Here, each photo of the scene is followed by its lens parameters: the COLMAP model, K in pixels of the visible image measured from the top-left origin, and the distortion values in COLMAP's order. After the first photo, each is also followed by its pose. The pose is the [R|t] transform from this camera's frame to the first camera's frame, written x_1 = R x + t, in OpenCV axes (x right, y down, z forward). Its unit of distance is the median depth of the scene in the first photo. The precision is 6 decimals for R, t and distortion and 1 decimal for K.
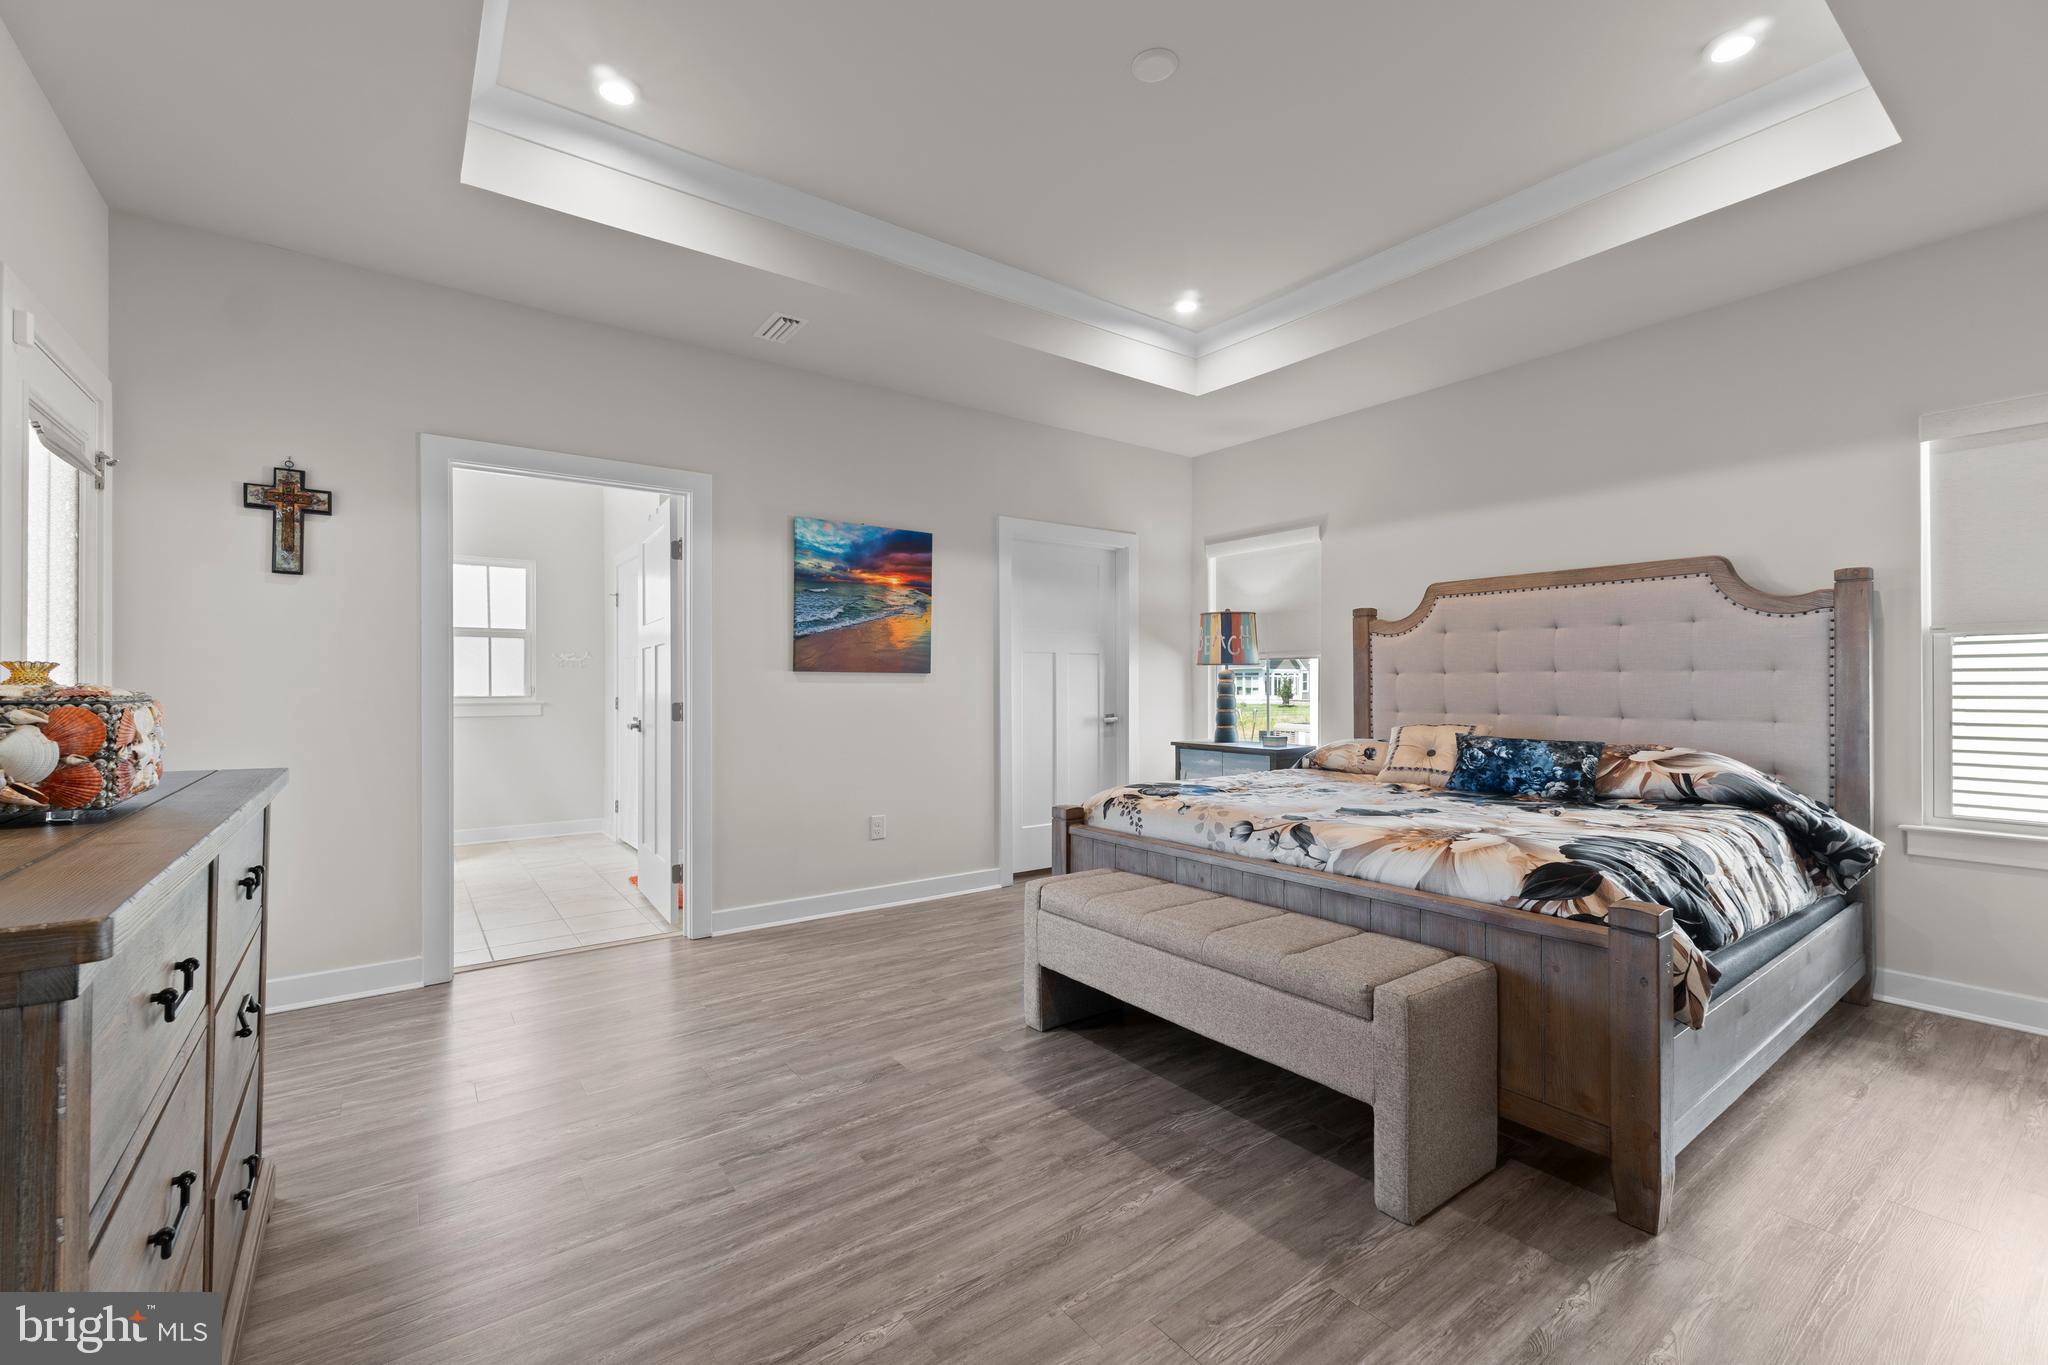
lens RADIAL K [[858.8, 0, 1022.4], [0, 858.8, 689.5], [0, 0, 1]] dist [0.003929, -0.000570]
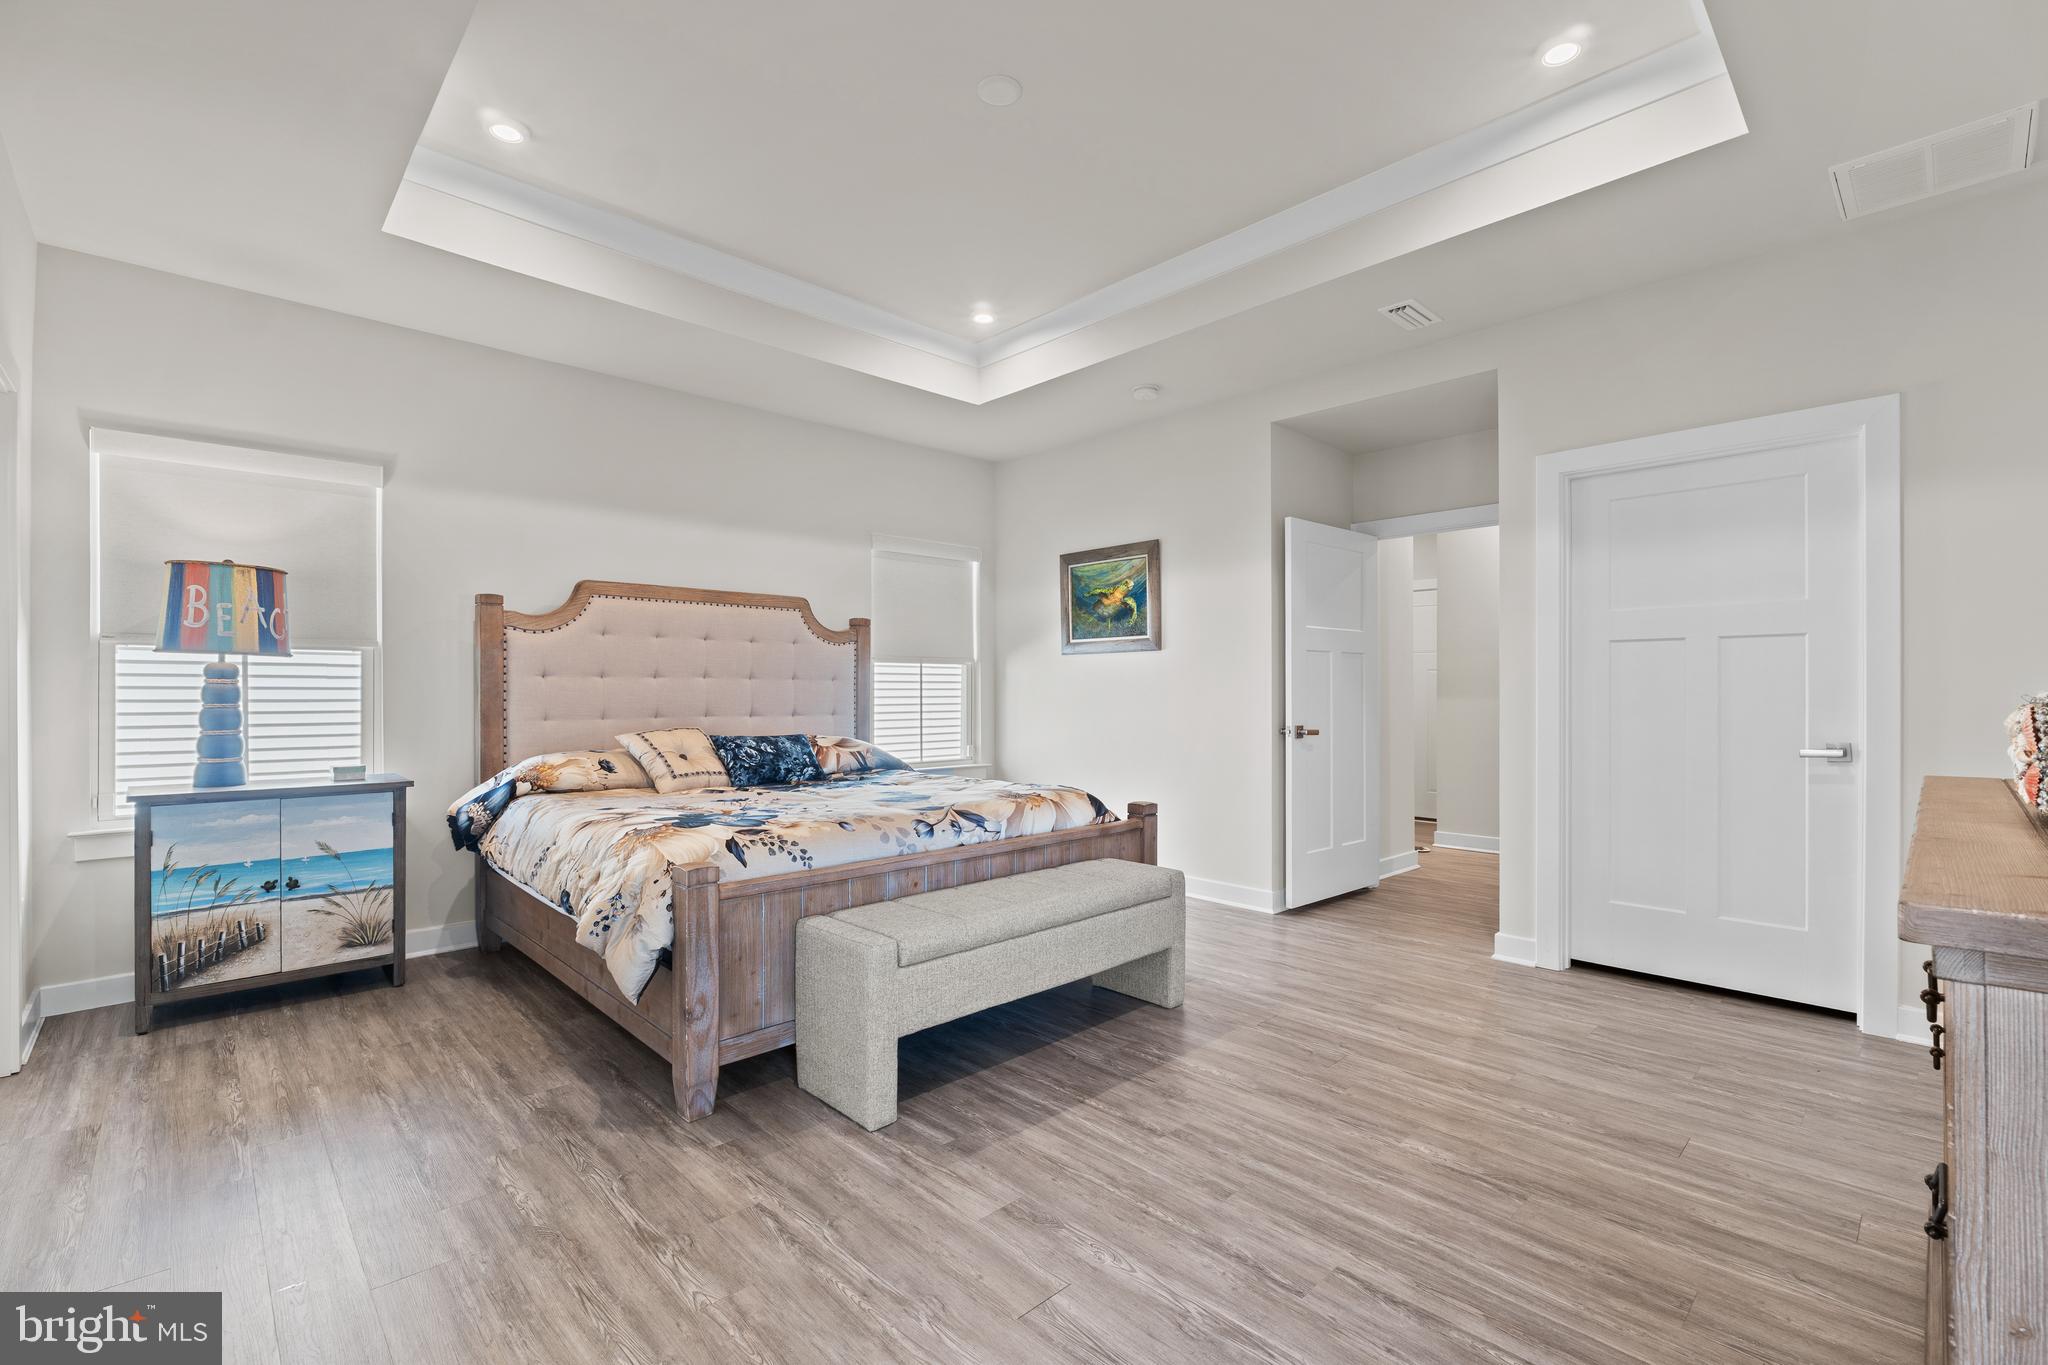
lens RADIAL K [[858.8, 0, 1065.8], [0, 858.8, 690.8], [0, 0, 1]] dist [0.003929, -0.000570]
pose [[-0.135872, -0.000601, 0.990726, -0.827732], [0.001554, 0.999998, 0.000819, -0.005756], [-0.990725, 0.001651, -0.135870, 0.987622]]
